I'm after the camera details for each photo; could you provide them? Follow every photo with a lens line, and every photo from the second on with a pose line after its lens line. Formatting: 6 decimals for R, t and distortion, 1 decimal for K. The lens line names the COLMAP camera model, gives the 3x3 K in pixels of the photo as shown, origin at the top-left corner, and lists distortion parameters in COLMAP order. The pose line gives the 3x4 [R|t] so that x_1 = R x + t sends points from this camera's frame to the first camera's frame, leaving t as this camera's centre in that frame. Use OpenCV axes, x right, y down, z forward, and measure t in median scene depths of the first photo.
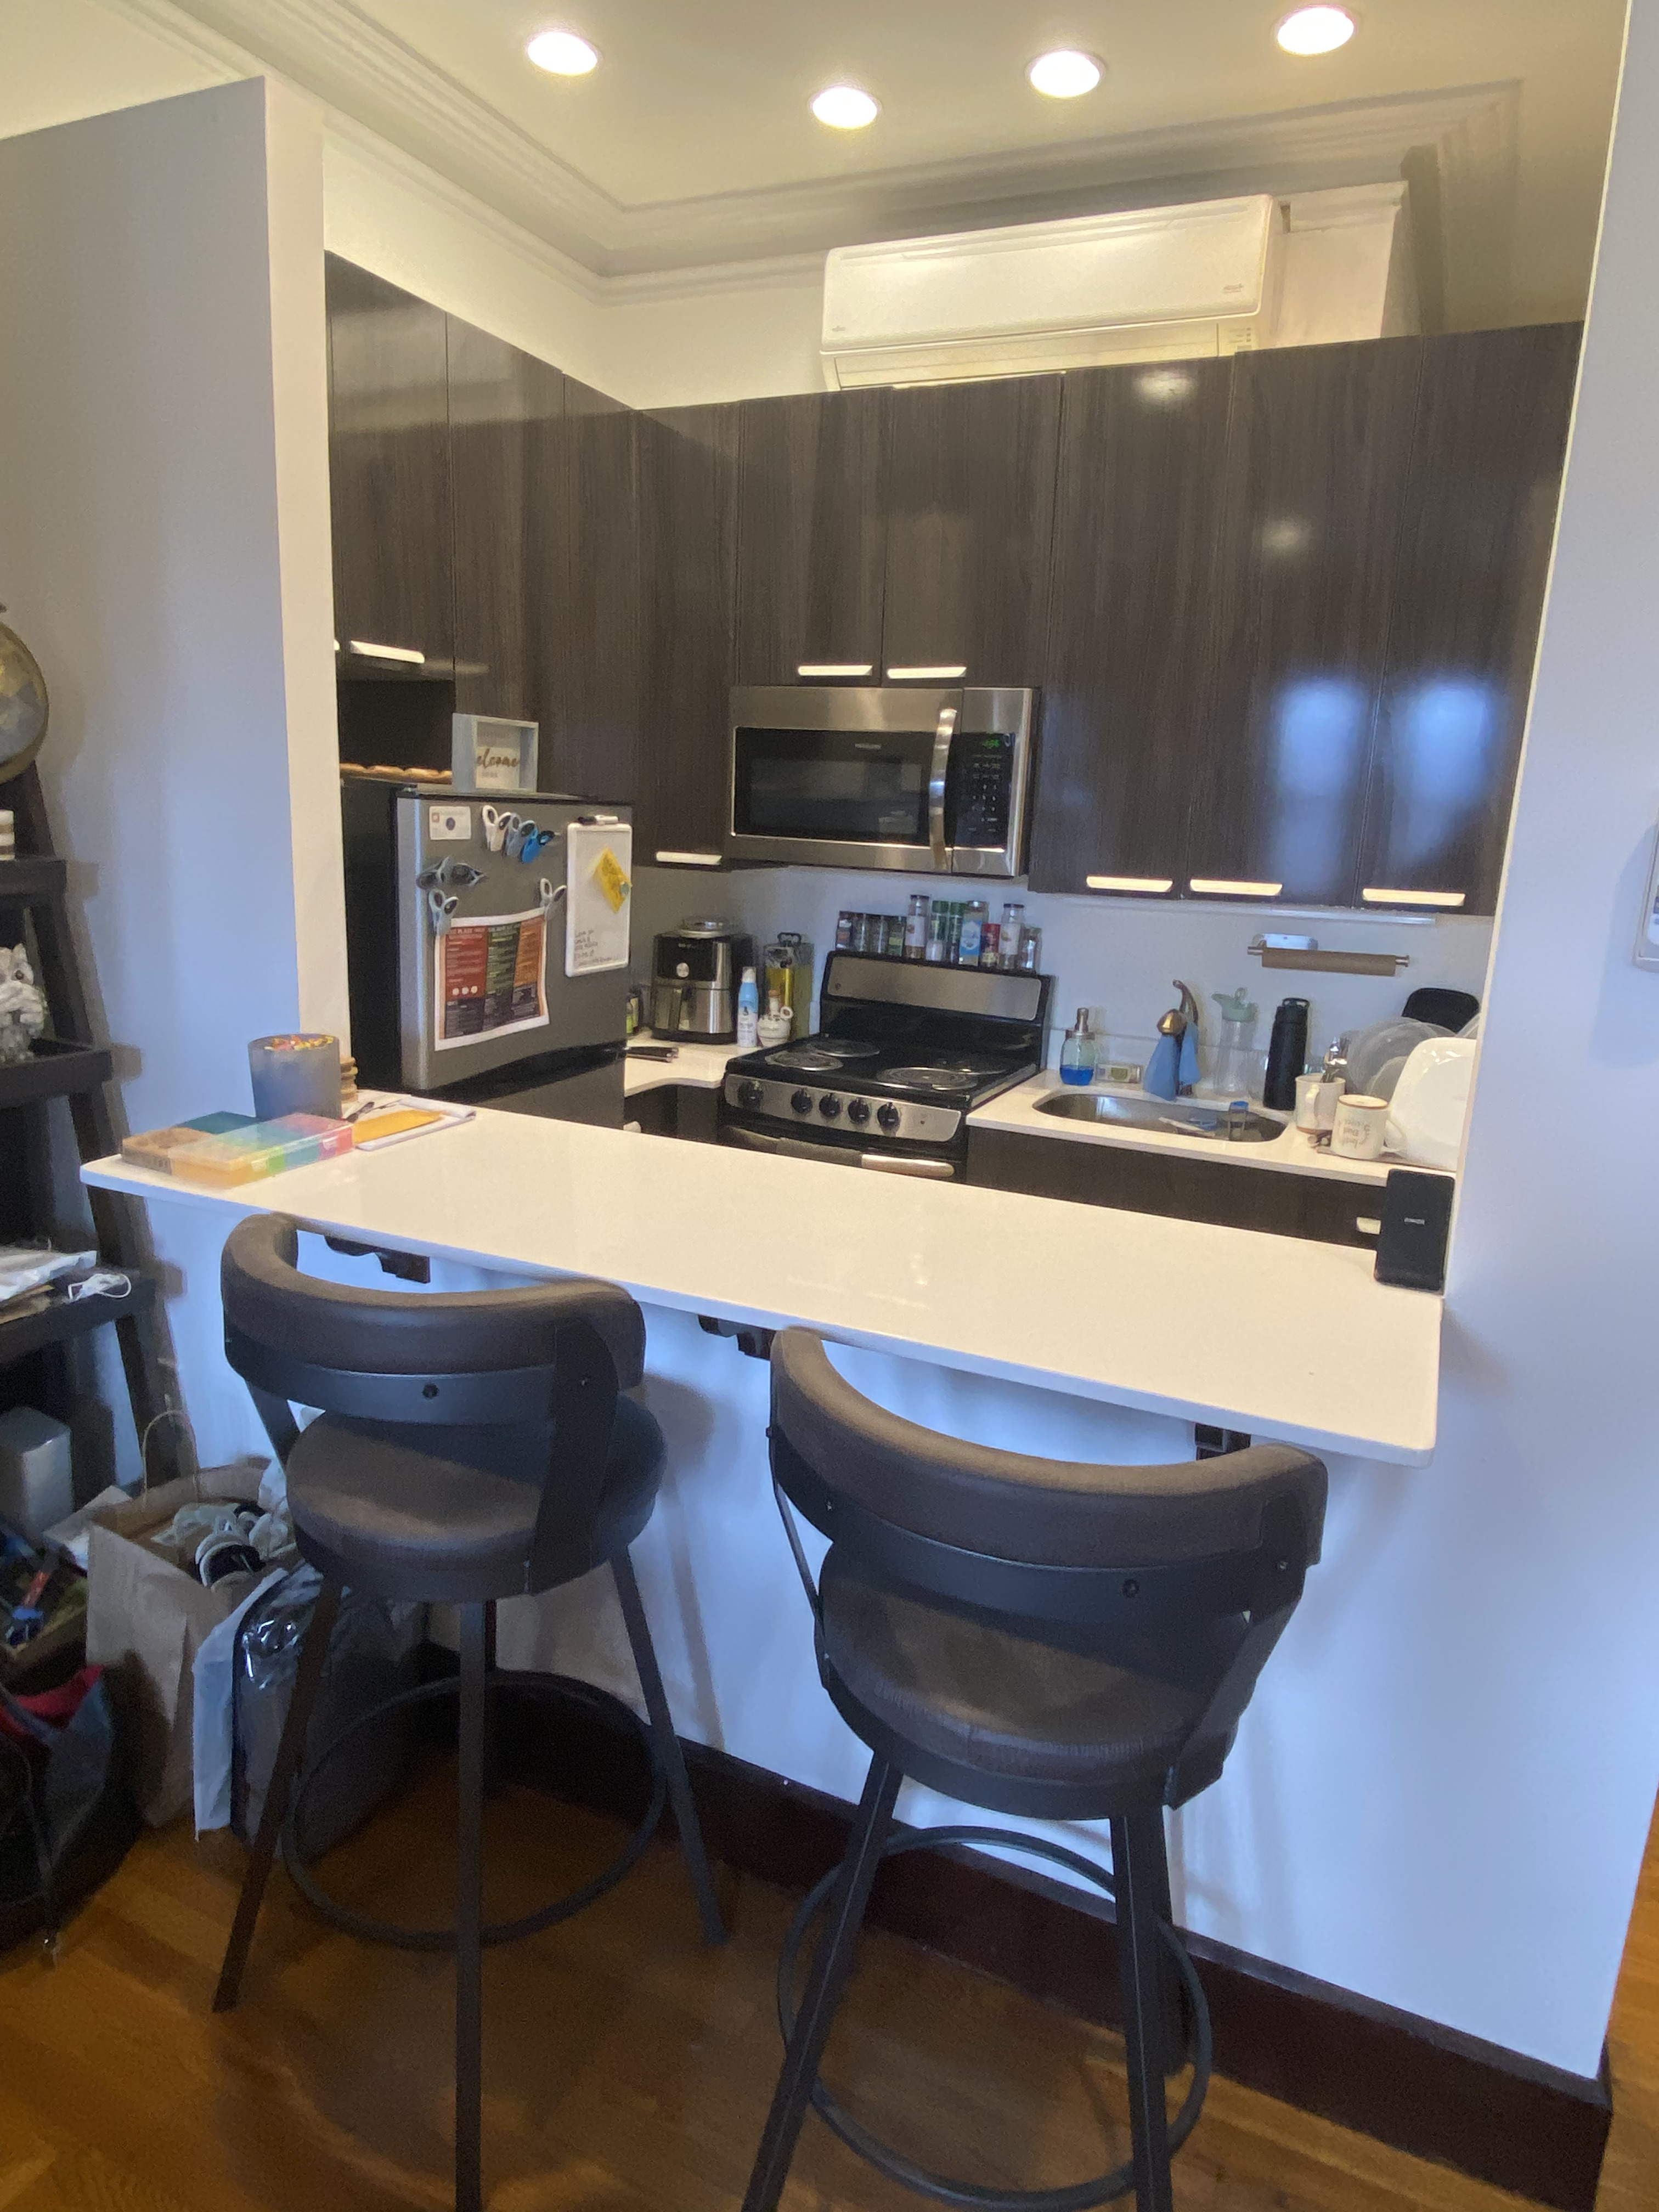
lens RADIAL K [[1359.5, 0, 834.7], [0, 1359.5, 1111.2], [0, 0, 1]] dist [0.037448, -0.013178]
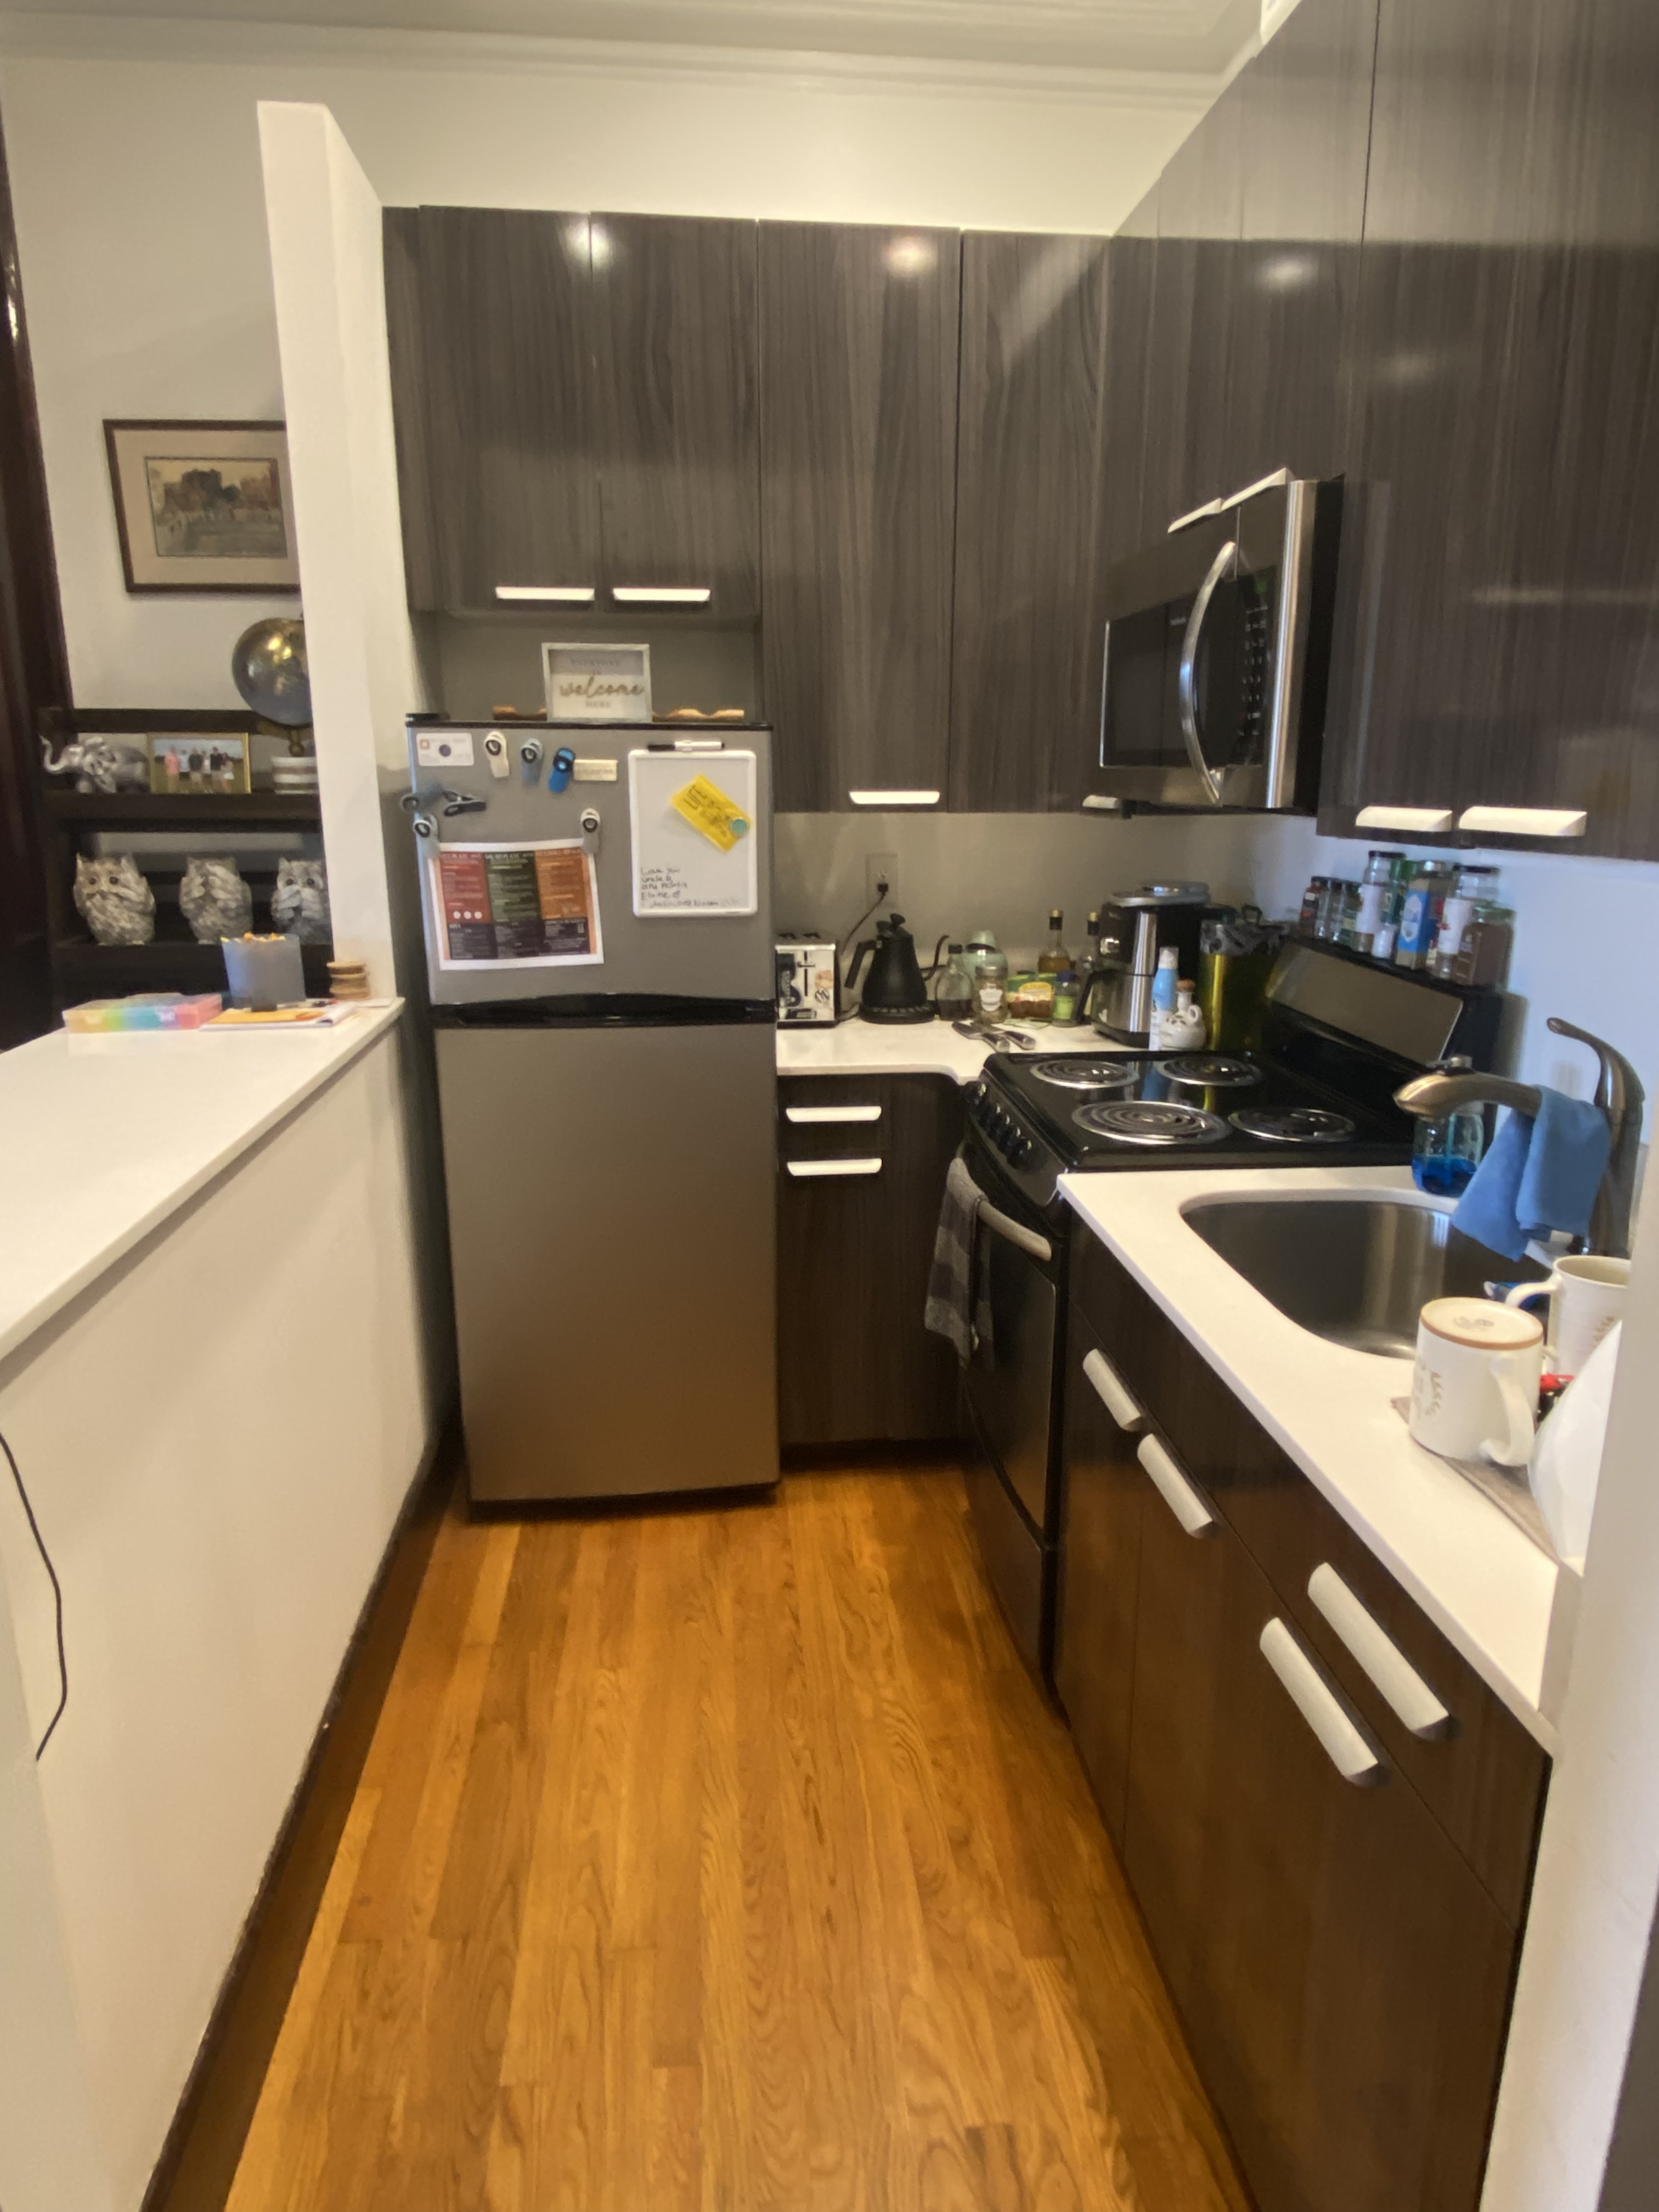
lens RADIAL K [[1359.5, 0, 830.0], [0, 1359.5, 1094.2], [0, 0, 1]] dist [0.037448, -0.013178]
pose [[0.490563, 0.159632, -0.856660, 0.706840], [-0.171918, 0.981485, 0.084445, -0.083151], [0.854279, 0.105850, 0.508924, 0.671685]]
